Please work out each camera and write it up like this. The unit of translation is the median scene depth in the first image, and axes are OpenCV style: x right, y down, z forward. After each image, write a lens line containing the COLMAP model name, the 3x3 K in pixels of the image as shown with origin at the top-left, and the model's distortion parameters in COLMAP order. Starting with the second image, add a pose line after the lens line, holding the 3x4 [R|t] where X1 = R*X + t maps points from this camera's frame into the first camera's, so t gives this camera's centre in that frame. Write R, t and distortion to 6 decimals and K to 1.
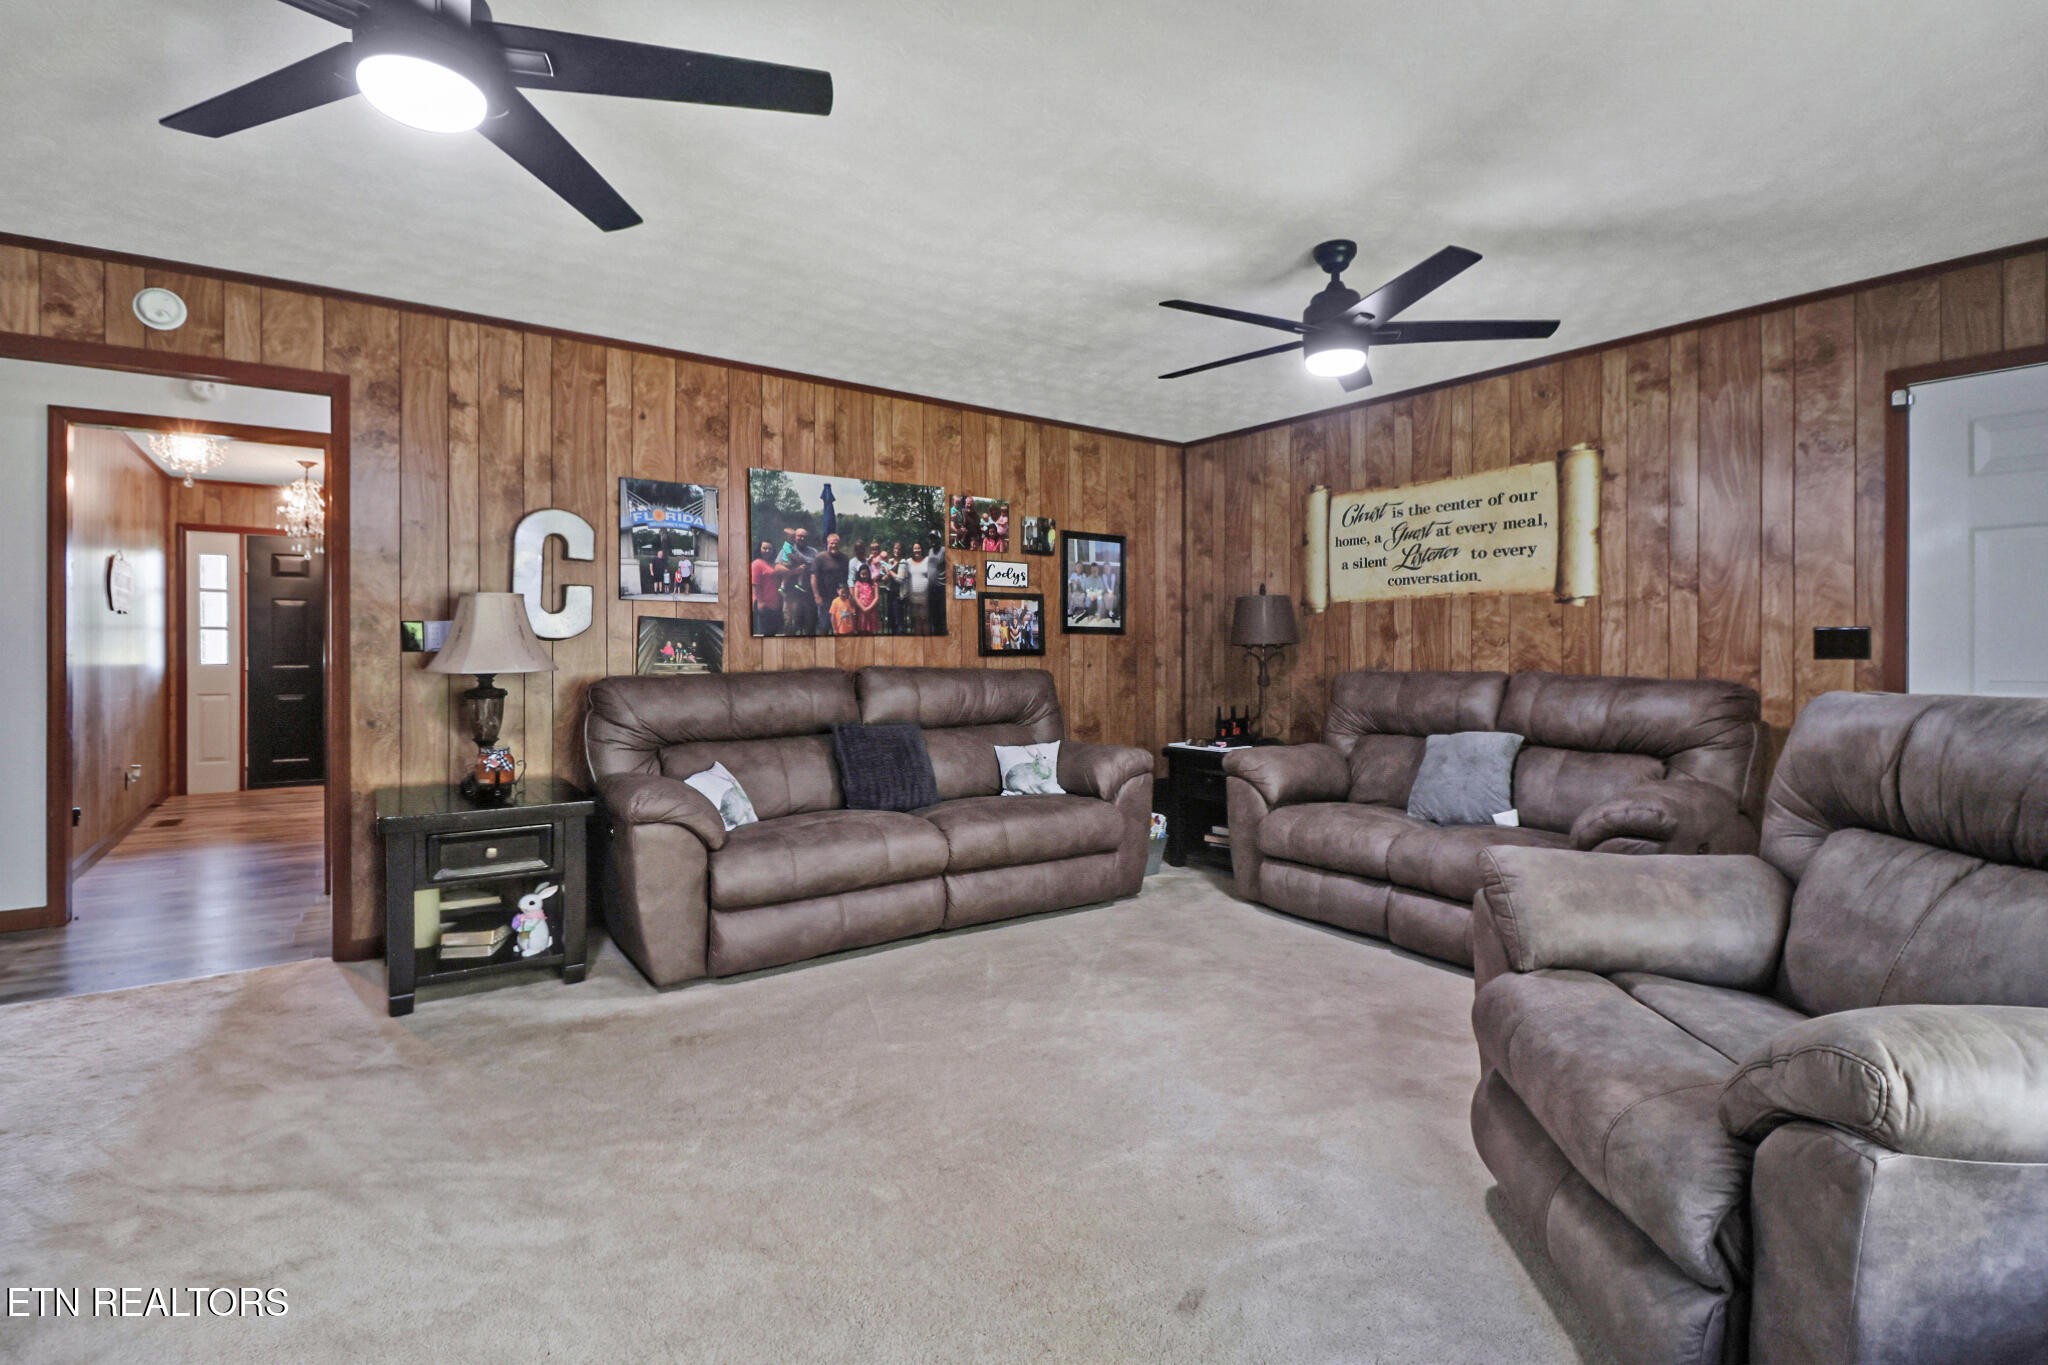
lens RADIAL K [[958.2, 0, 1021.8], [0, 958.2, 678.1], [0, 0, 1]] dist [0.007573, -0.004864]
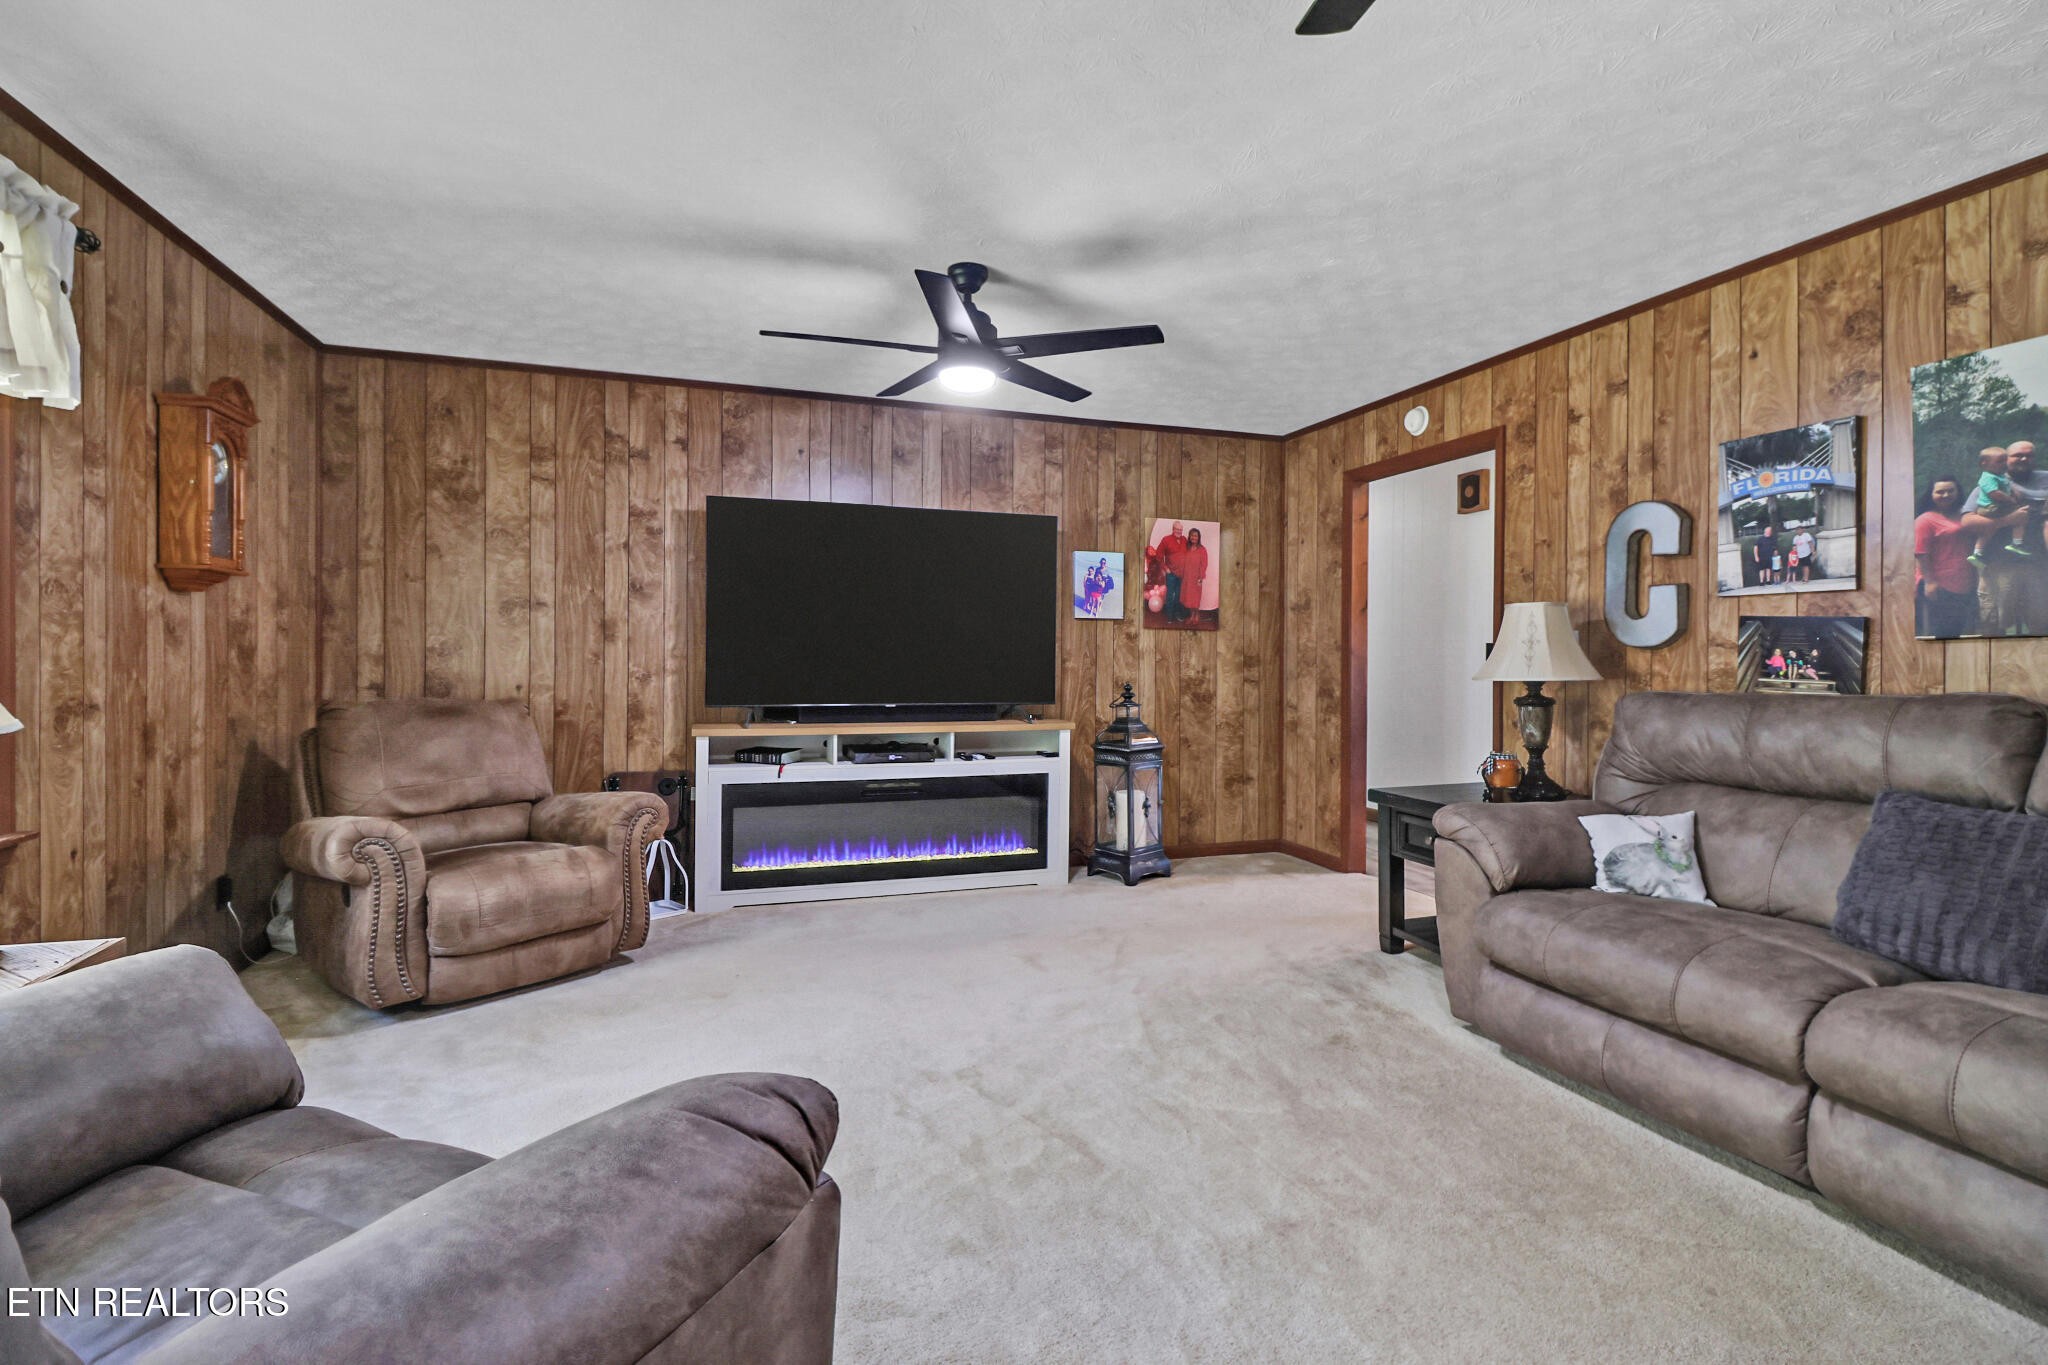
lens RADIAL K [[958.2, 0, 1036.8], [0, 958.2, 665.6], [0, 0, 1]] dist [0.007573, -0.004864]
pose [[-0.278800, 0.007470, -0.960320, 0.500802], [-0.035227, 0.999217, 0.018000, -0.019082], [0.959703, 0.038848, -0.278319, 0.674510]]
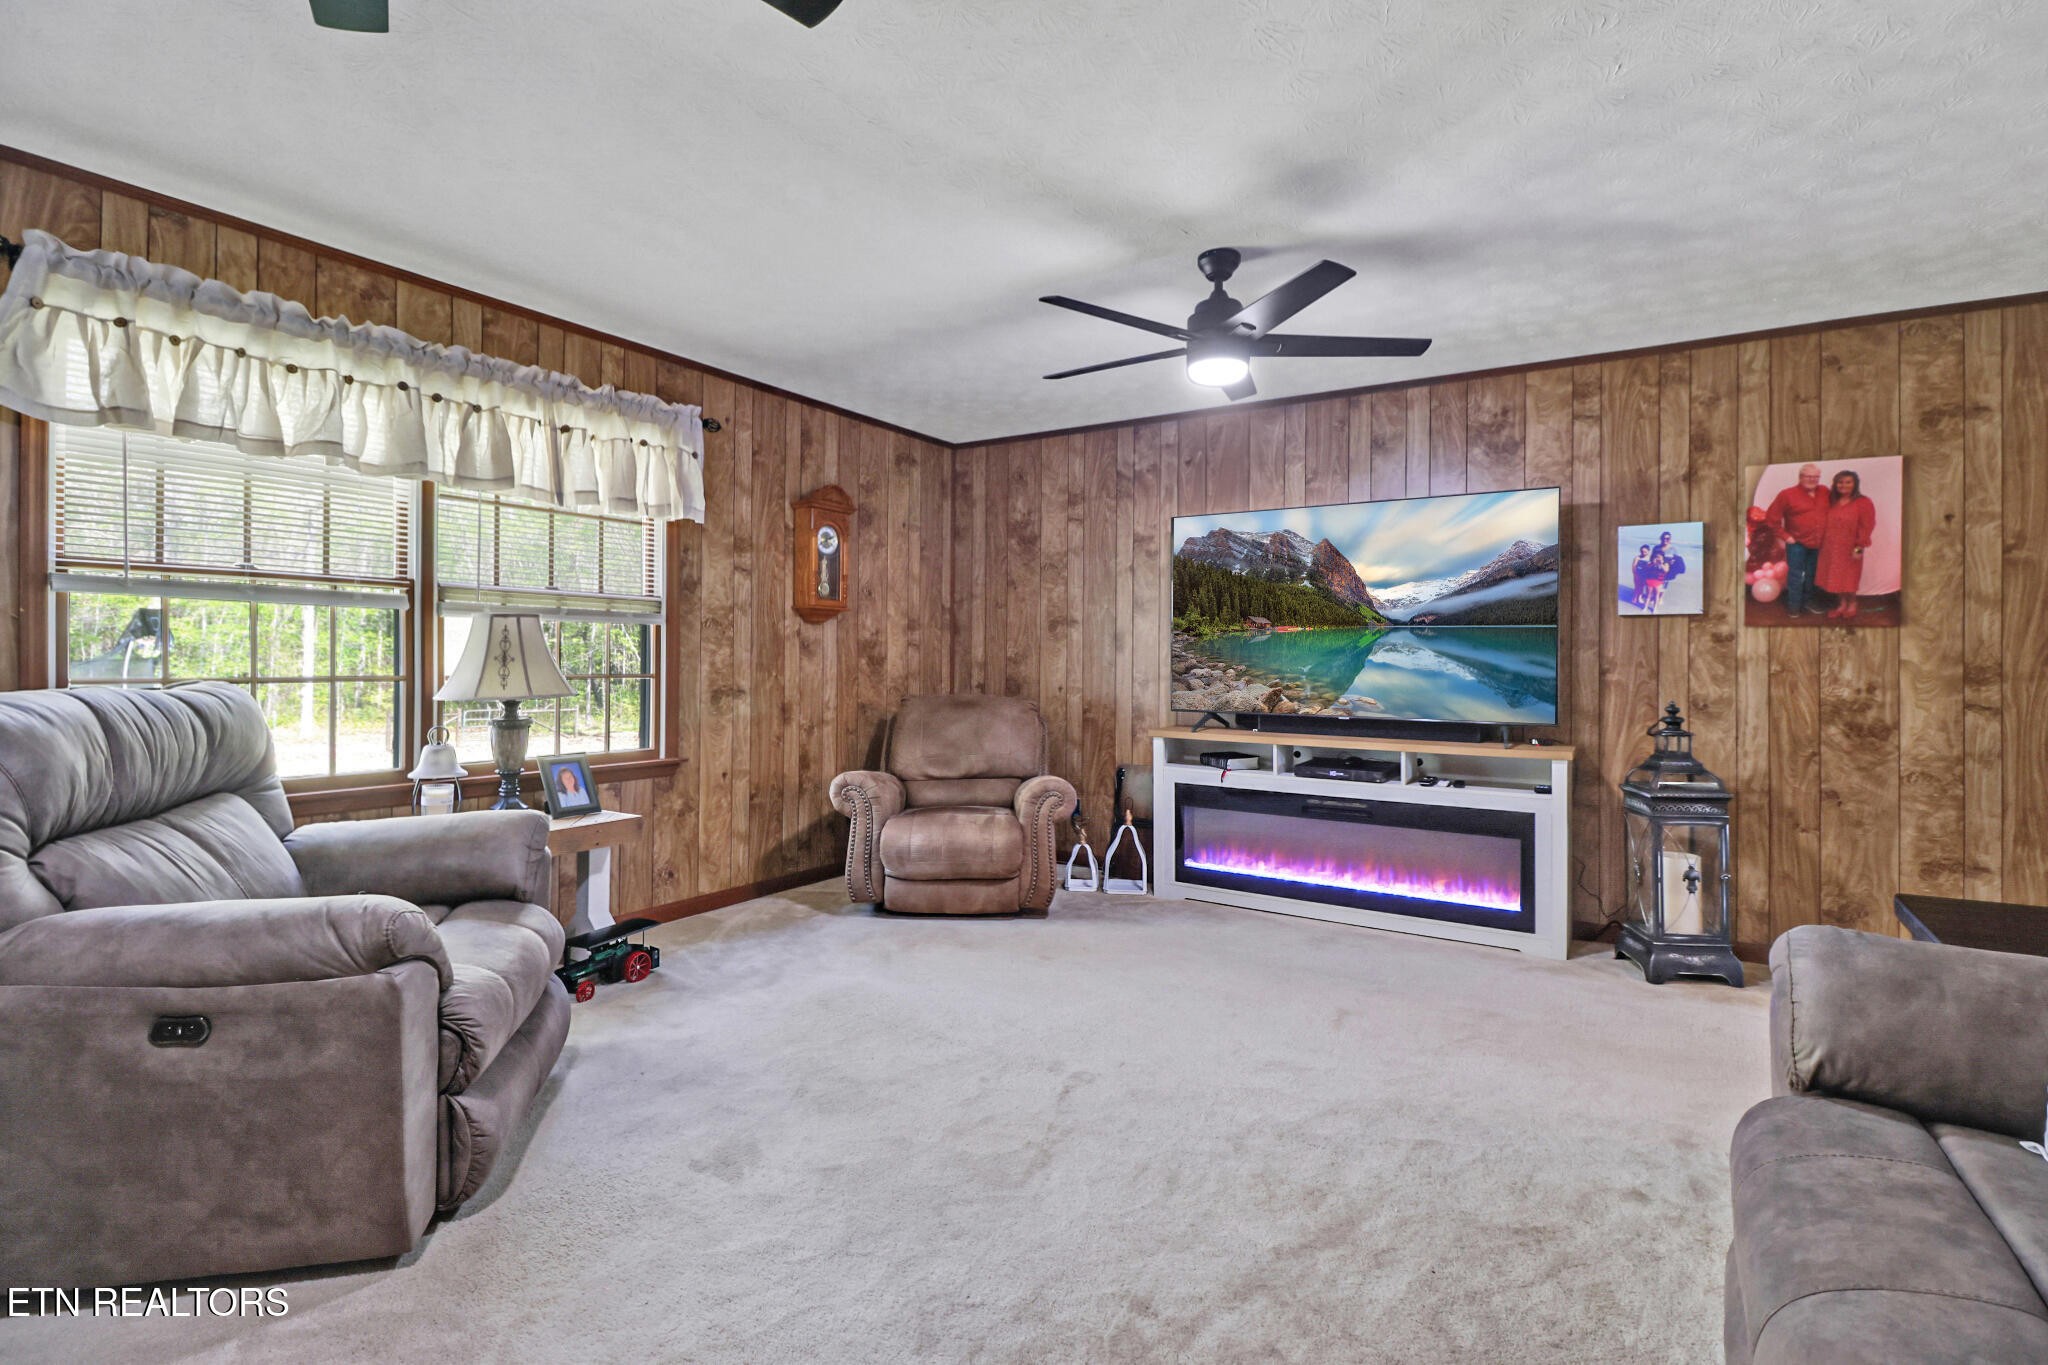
lens RADIAL K [[958.2, 0, 1037.1], [0, 958.2, 670.7], [0, 0, 1]] dist [0.007573, -0.004864]
pose [[-0.924814, -0.004316, -0.380396, 0.169052], [-0.020327, 0.999068, 0.038084, -0.030634], [0.379877, 0.042953, -0.924039, 1.041766]]
